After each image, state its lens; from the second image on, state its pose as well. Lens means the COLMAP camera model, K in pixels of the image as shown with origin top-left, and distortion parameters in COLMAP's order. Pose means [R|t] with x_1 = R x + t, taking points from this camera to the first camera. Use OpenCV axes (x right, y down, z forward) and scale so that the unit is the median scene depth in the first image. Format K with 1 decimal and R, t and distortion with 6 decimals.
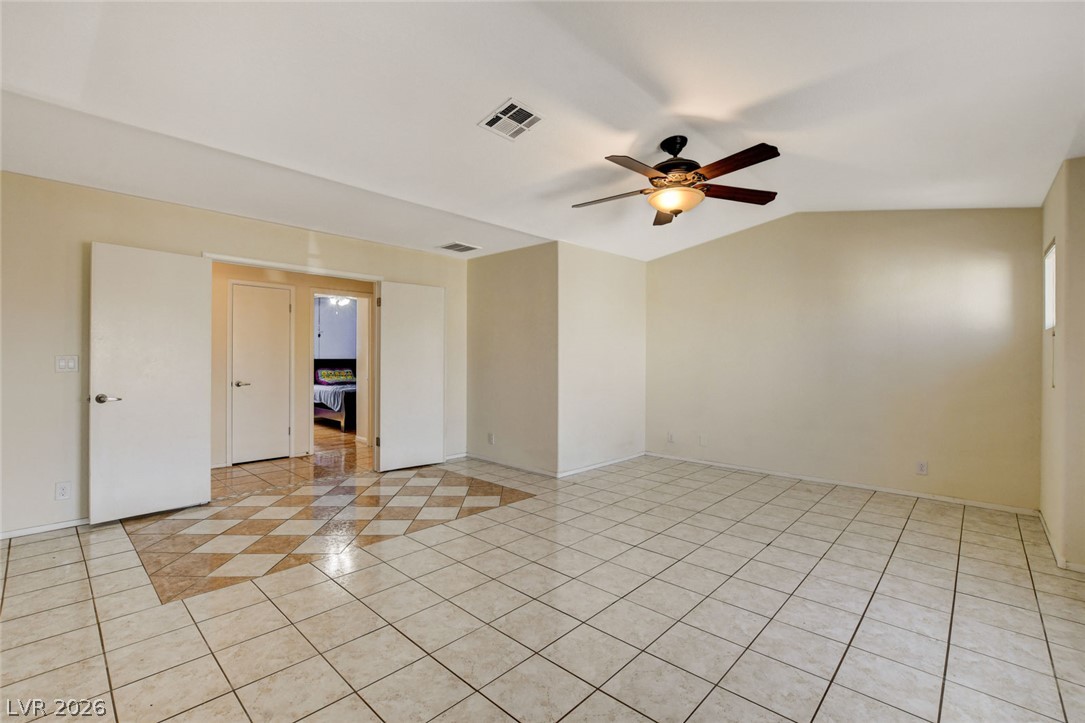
lens RADIAL K [[475.1, 0, 544.7], [0, 475.1, 351.6], [0, 0, 1]] dist [-0.016158, 0.000073]
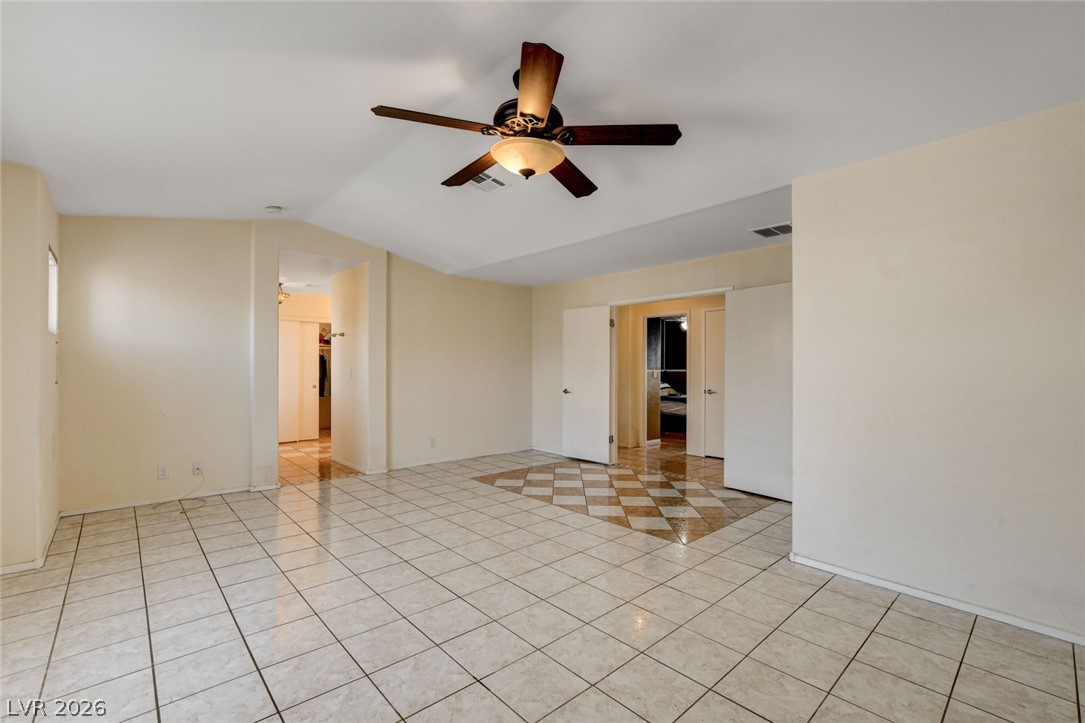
lens RADIAL K [[471.4, 0, 541.3], [0, 471.4, 368.2], [0, 0, 1]] dist [-0.017660, -0.000111]
pose [[-0.080160, -0.008475, -0.996746, 1.025154], [0.007449, 0.999931, -0.009102, 0.022371], [0.996754, -0.008154, -0.080091, 1.096935]]
